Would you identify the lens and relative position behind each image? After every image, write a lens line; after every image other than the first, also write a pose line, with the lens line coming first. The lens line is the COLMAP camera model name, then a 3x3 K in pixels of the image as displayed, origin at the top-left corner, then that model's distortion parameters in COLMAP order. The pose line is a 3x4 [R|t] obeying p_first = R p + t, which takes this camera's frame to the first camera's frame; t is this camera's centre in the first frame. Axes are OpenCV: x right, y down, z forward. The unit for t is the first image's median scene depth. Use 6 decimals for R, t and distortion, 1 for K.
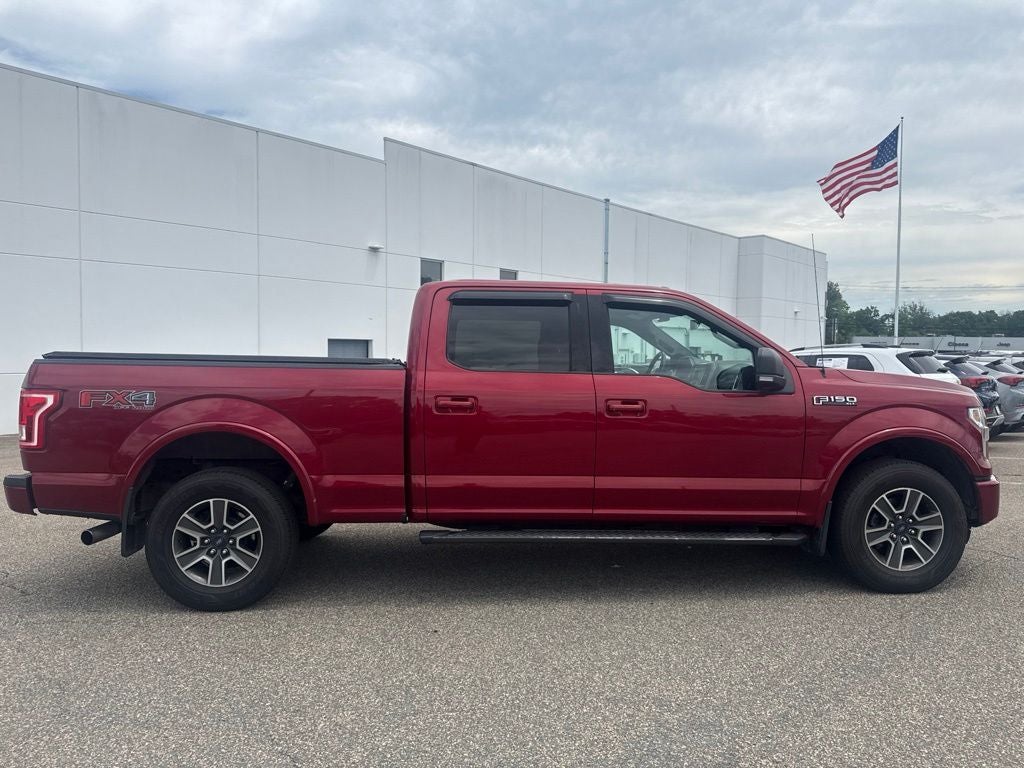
lens RADIAL K [[766.1, 0, 512.0], [0, 766.1, 384.0], [0, 0, 1]] dist [0.037644, -0.067368]
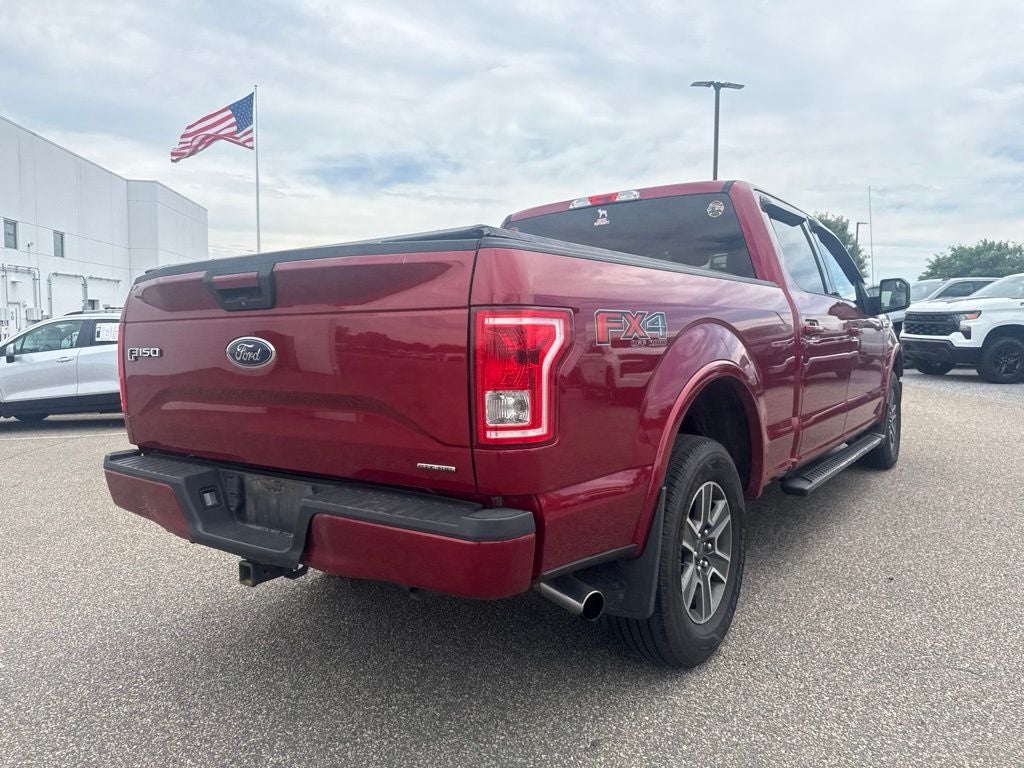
lens RADIAL K [[766.1, 0, 512.0], [0, 766.1, 384.0], [0, 0, 1]] dist [0.037644, -0.067368]
pose [[0.596310, -0.068368, 0.799838, -0.907963], [0.033068, 0.997613, 0.060619, 0.022166], [-0.802073, -0.009699, 0.597147, 0.696633]]
